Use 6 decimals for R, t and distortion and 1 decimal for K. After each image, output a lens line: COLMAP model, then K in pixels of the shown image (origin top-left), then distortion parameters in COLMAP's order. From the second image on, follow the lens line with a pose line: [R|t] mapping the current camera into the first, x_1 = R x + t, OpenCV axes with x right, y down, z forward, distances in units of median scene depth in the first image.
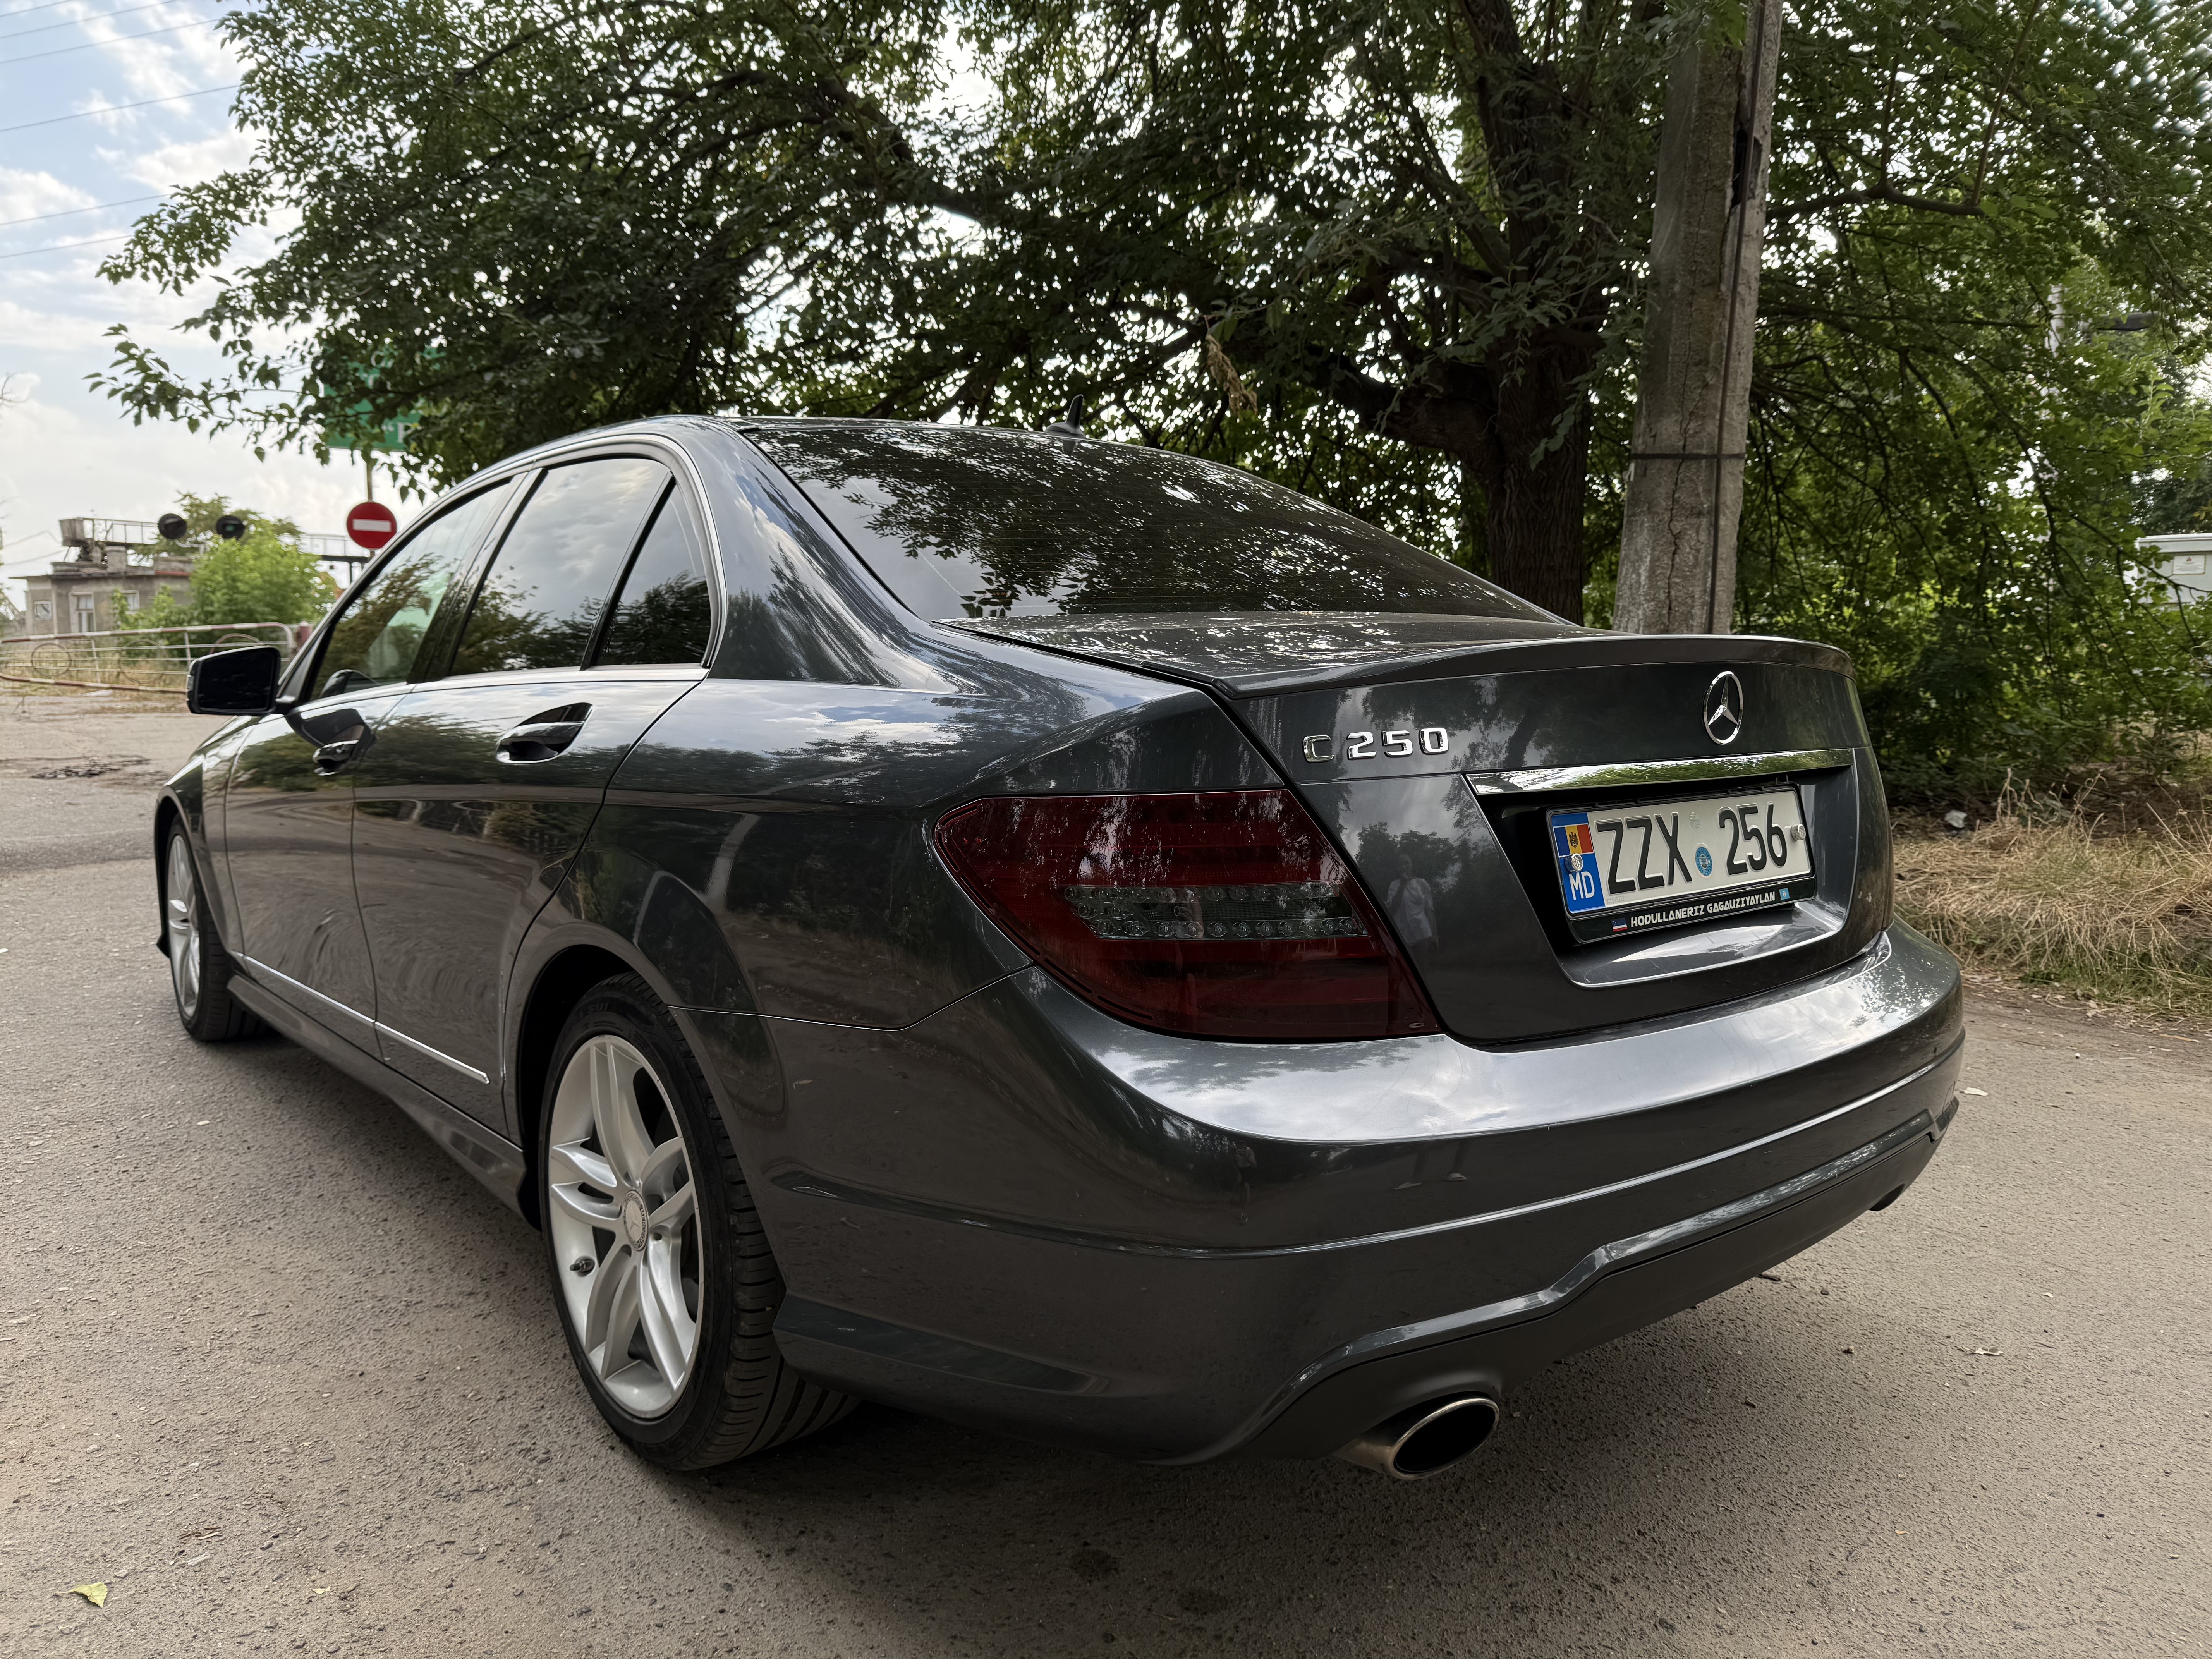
lens RADIAL K [[1584.0, 0, 1106.0], [0, 1584.0, 829.5], [0, 0, 1]] dist [0.007489, 0.007538]
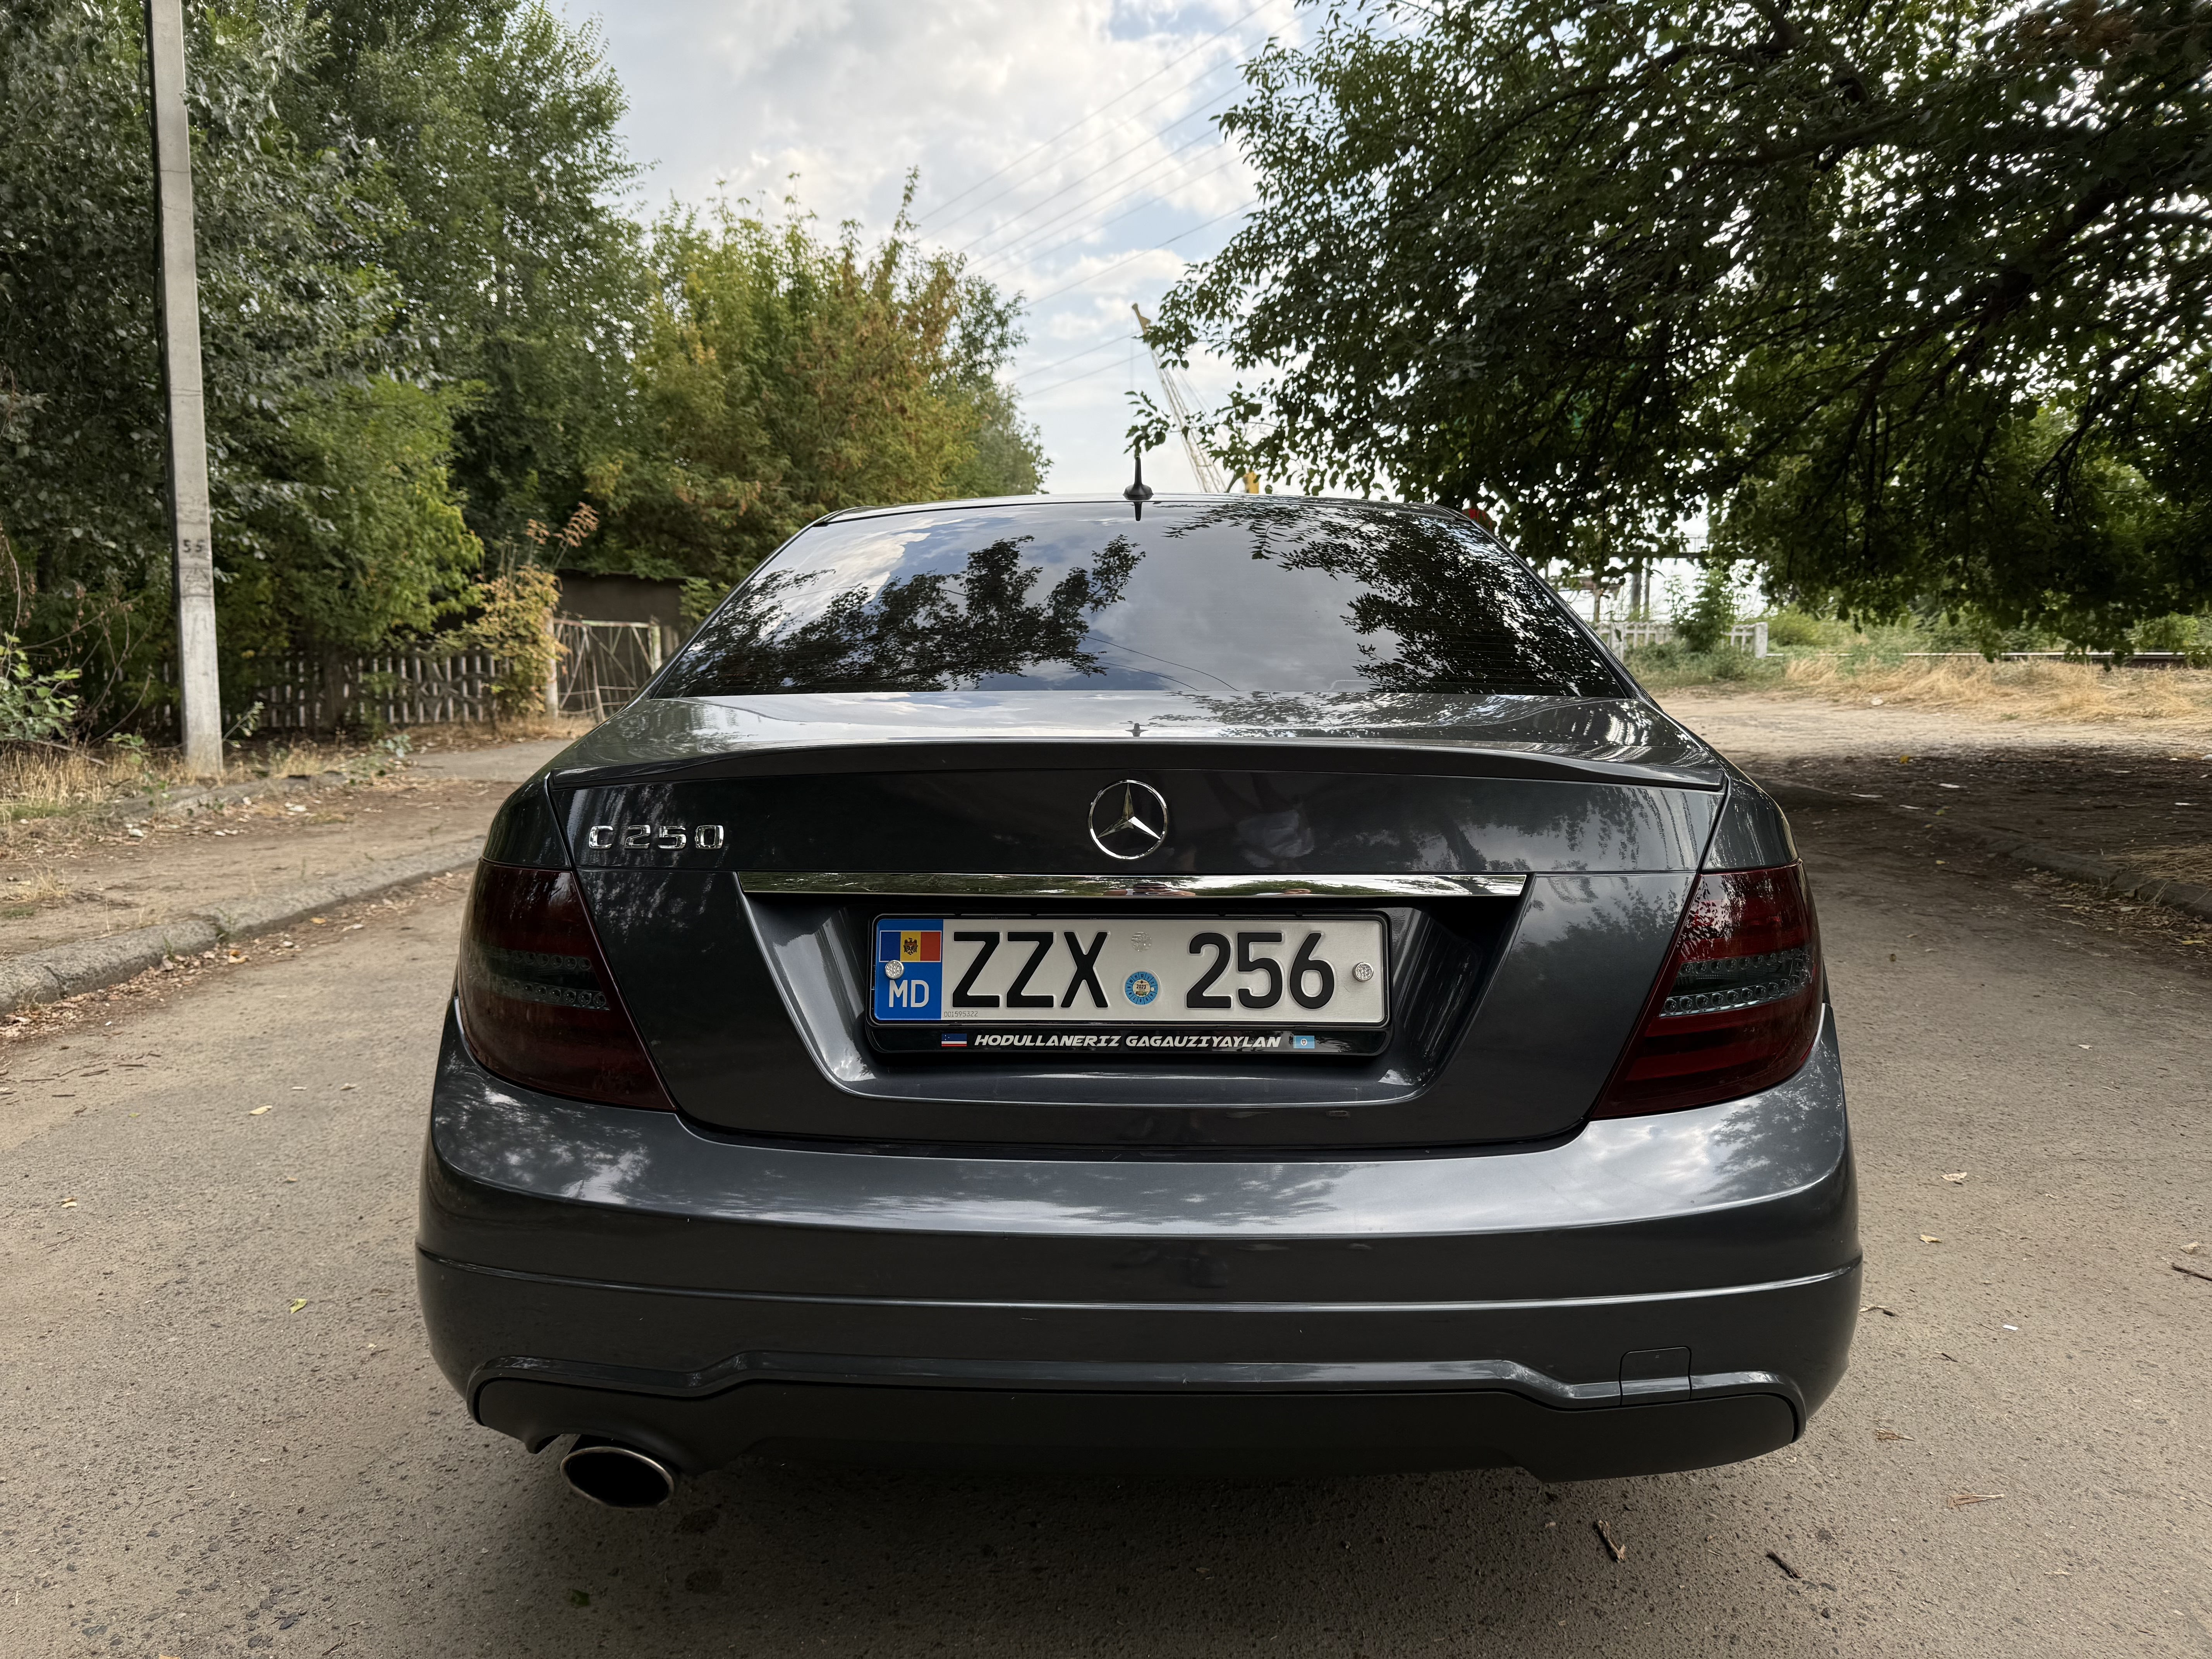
lens RADIAL K [[1584.0, 0, 1106.0], [0, 1584.0, 829.5], [0, 0, 1]] dist [0.007489, 0.007538]
pose [[0.754375, 0.073520, -0.652314, 0.959881], [-0.066132, 0.997165, 0.035907, -0.101889], [0.653104, 0.016051, 0.757098, 0.316693]]
